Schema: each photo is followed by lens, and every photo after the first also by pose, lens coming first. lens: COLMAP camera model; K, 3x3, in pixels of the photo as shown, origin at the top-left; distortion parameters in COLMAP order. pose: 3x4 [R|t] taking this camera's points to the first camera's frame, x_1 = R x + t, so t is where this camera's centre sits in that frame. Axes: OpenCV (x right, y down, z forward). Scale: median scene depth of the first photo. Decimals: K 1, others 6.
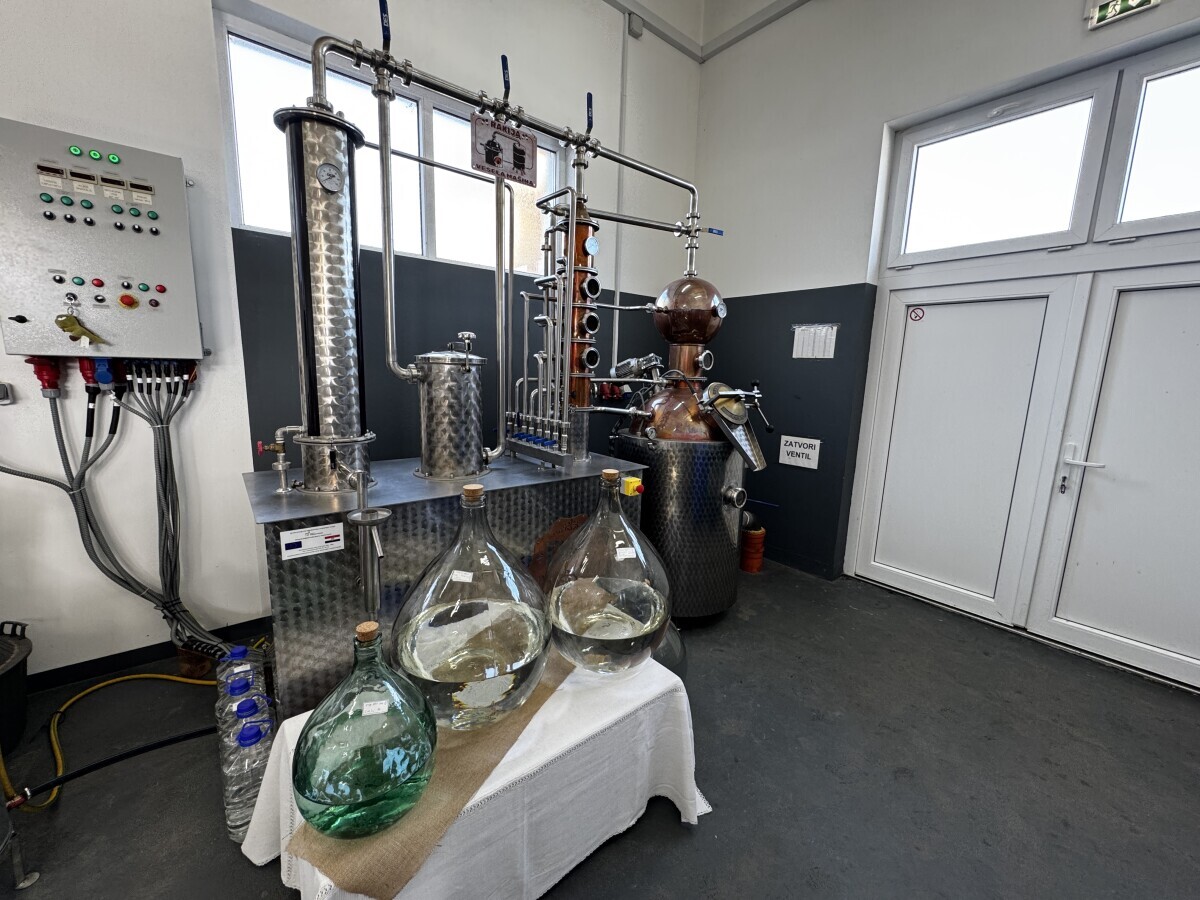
lens RADIAL K [[487.4, 0, 600.0], [0, 487.4, 450.0], [0, 0, 1]] dist [0.001083, 0.000017]
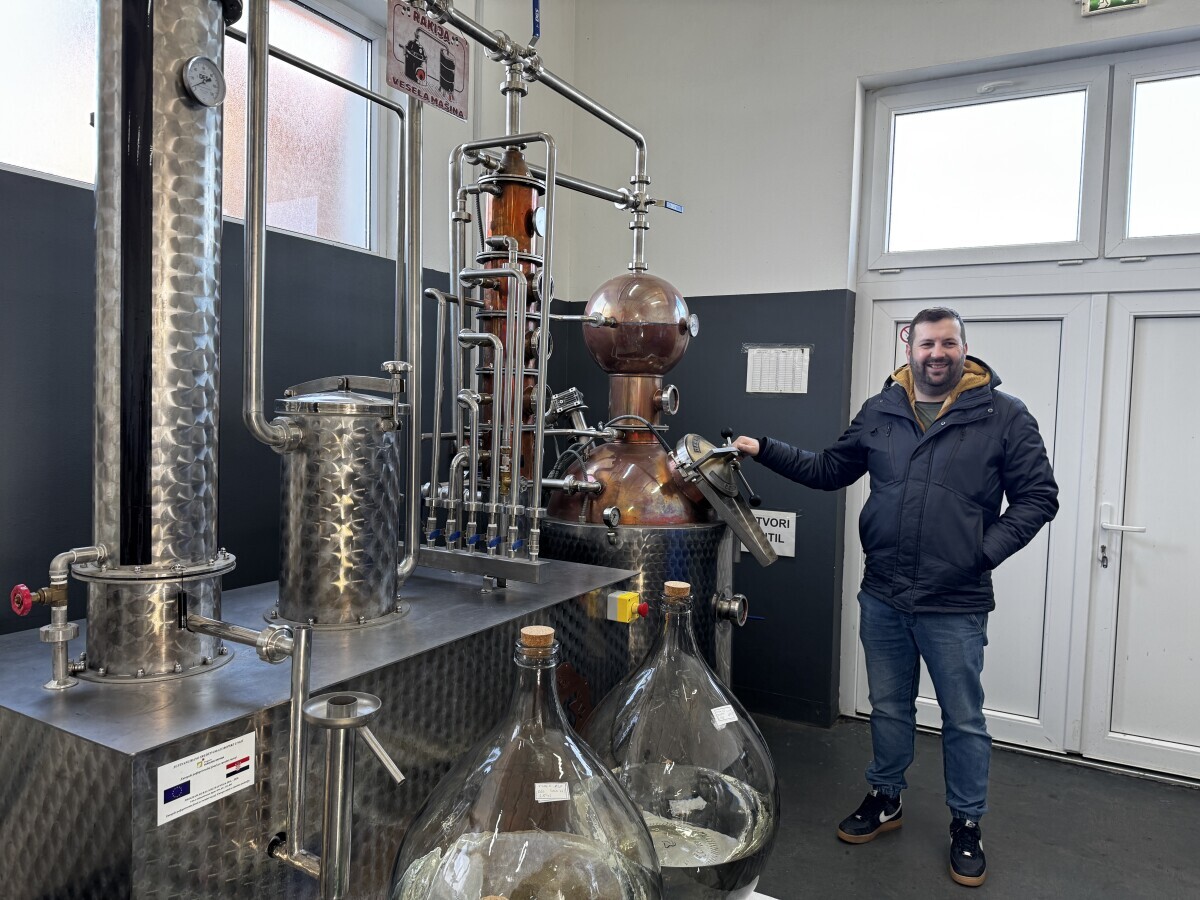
lens RADIAL K [[847.9, 0, 600.0], [0, 847.9, 450.0], [0, 0, 1]] dist [0.078015, -0.090662]
pose [[0.929154, -0.023755, 0.368929, -0.320563], [0.060466, 0.994260, -0.088263, -0.026707], [-0.364715, 0.104318, 0.925257, 0.000376]]
